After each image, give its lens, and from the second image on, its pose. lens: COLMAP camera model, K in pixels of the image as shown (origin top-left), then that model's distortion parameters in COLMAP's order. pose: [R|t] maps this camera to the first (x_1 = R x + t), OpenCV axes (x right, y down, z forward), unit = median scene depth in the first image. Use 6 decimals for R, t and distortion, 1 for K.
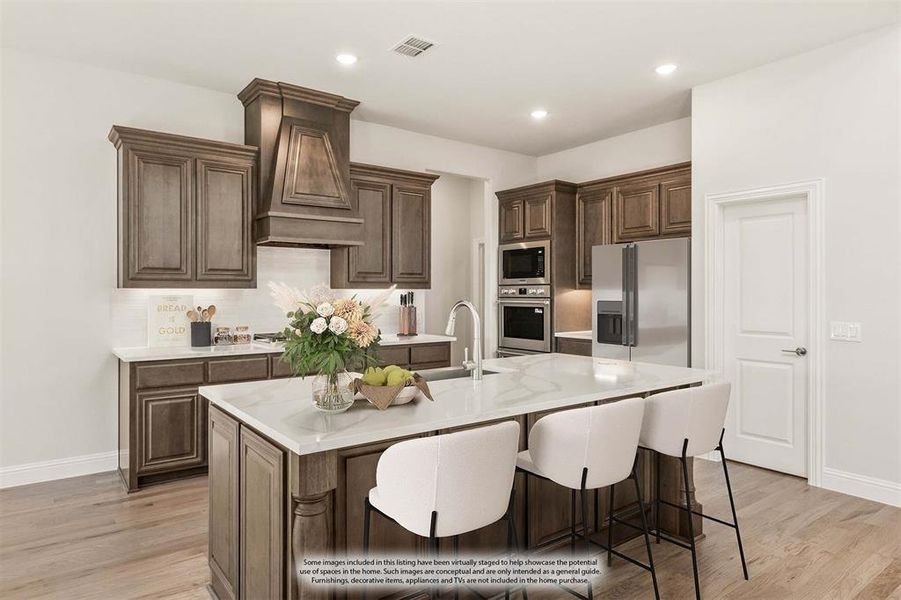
lens RADIAL K [[551.0, 0, 443.0], [0, 551.0, 293.3], [0, 0, 1]] dist [-0.020064, -0.000487]
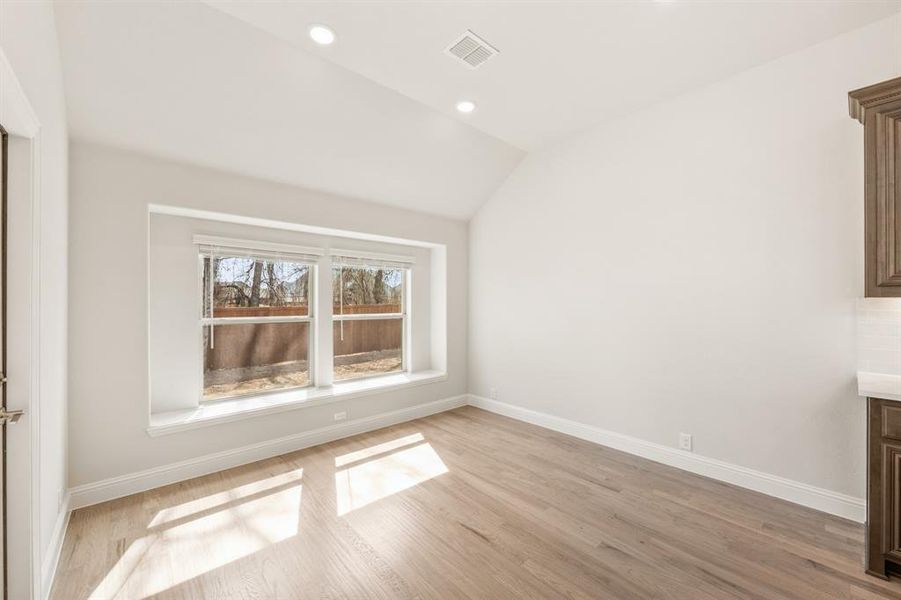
lens RADIAL K [[363.7, 0, 445.9], [0, 363.7, 303.2], [0, 0, 1]] dist [0.005476, 0.000290]
pose [[0.083994, 0.001863, -0.996465, -0.110670], [0.005537, 0.999982, 0.002337, -0.005475], [0.996451, -0.005713, 0.083982, 0.340837]]
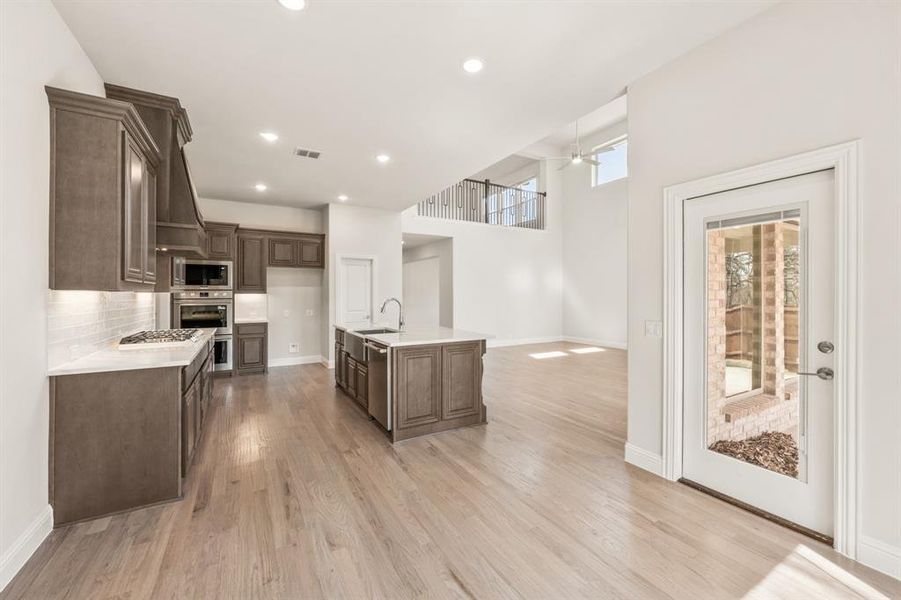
lens RADIAL K [[363.7, 0, 450.1], [0, 363.7, 297.6], [0, 0, 1]] dist [0.005476, 0.000290]
pose [[0.104382, -0.006443, 0.994516, -1.043661], [0.000940, 0.999979, 0.006380, -0.001634], [-0.994537, 0.000269, 0.104386, 0.396596]]
